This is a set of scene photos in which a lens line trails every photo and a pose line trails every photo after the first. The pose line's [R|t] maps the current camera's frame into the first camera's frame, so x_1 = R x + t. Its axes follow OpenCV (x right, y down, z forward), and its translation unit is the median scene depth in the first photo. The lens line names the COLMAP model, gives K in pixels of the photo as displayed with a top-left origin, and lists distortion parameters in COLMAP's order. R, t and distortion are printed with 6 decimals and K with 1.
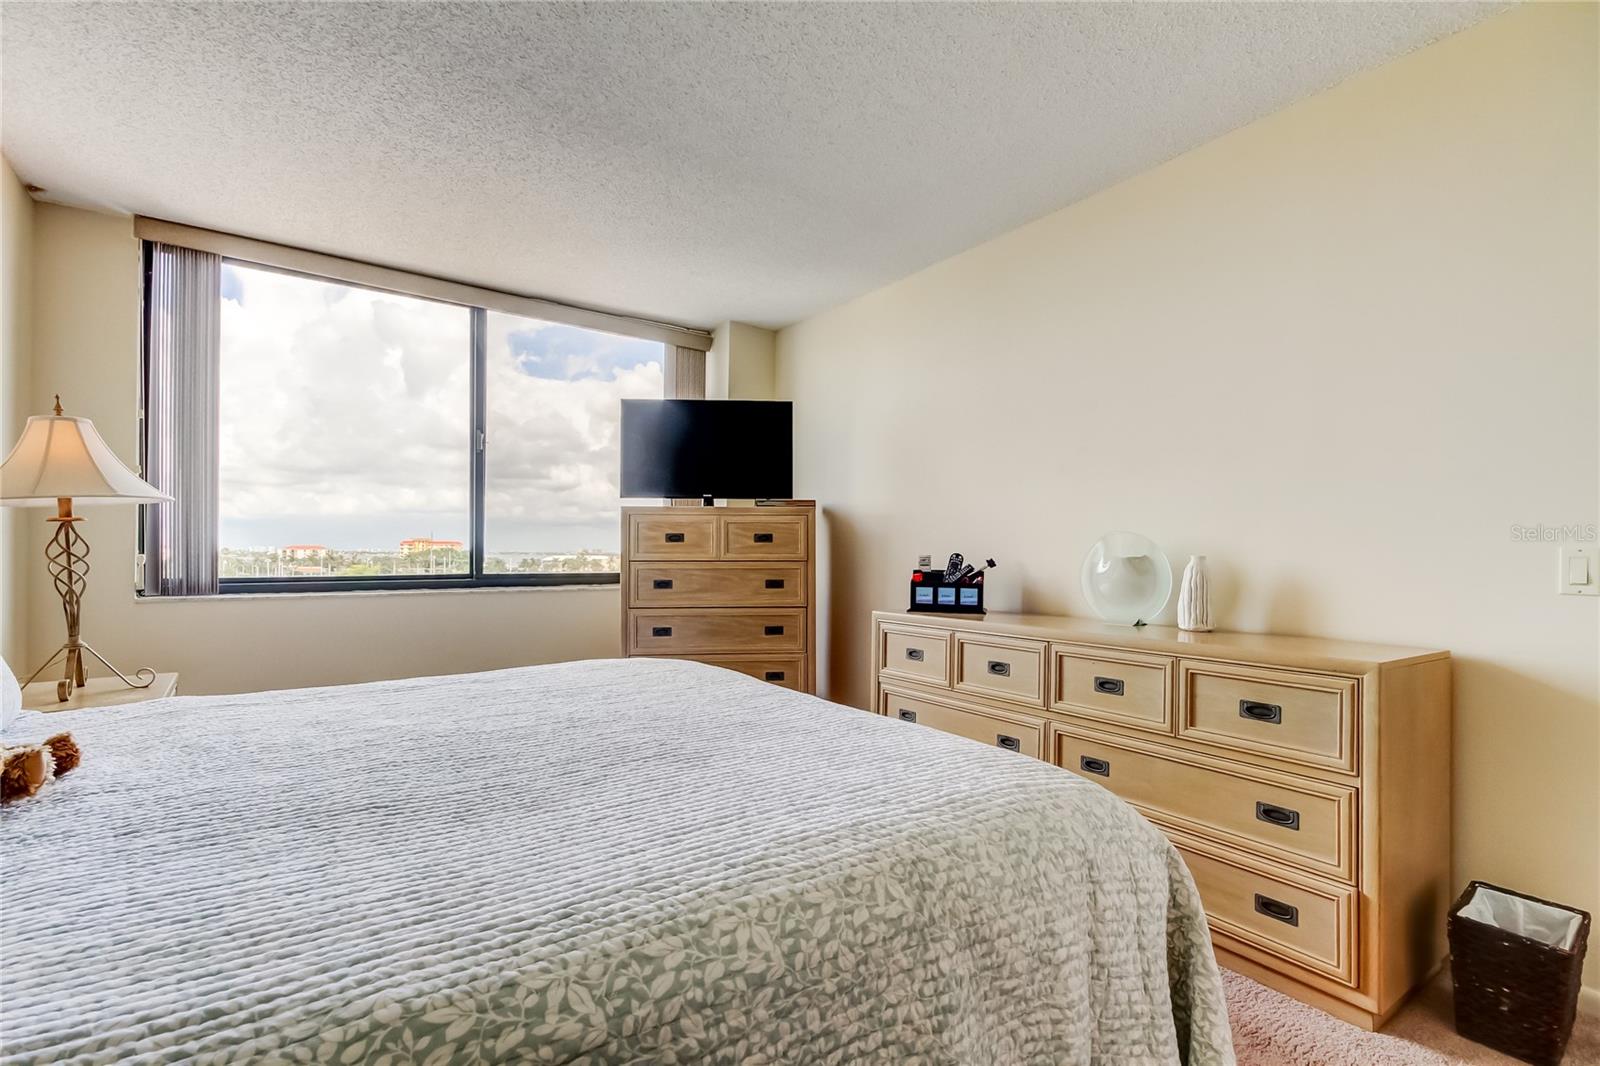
lens RADIAL K [[722.0, 0, 792.6], [0, 722.0, 561.5], [0, 0, 1]] dist [0.000173, -0.000273]
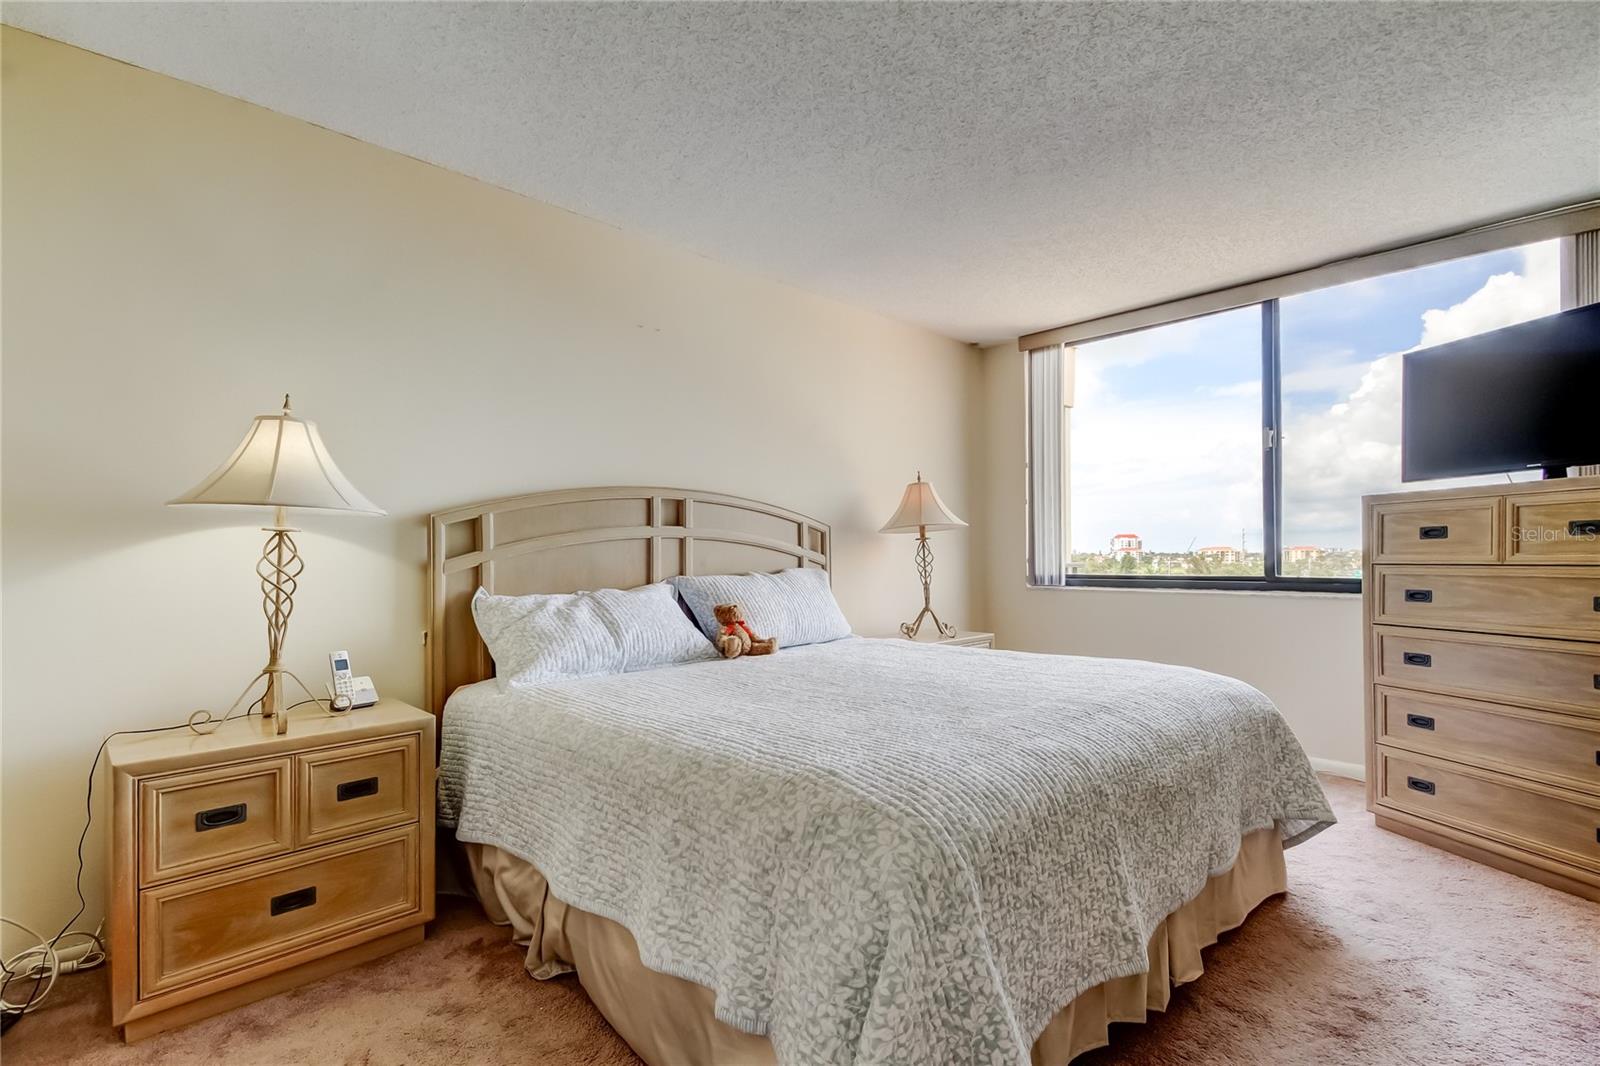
lens RADIAL K [[722.0, 0, 792.6], [0, 722.0, 561.5], [0, 0, 1]] dist [0.000173, -0.000273]
pose [[0.159905, -0.000624, -0.987132, 0.453980], [0.004987, 0.999988, 0.000176, -0.007132], [0.987120, -0.004951, 0.159906, 0.241953]]
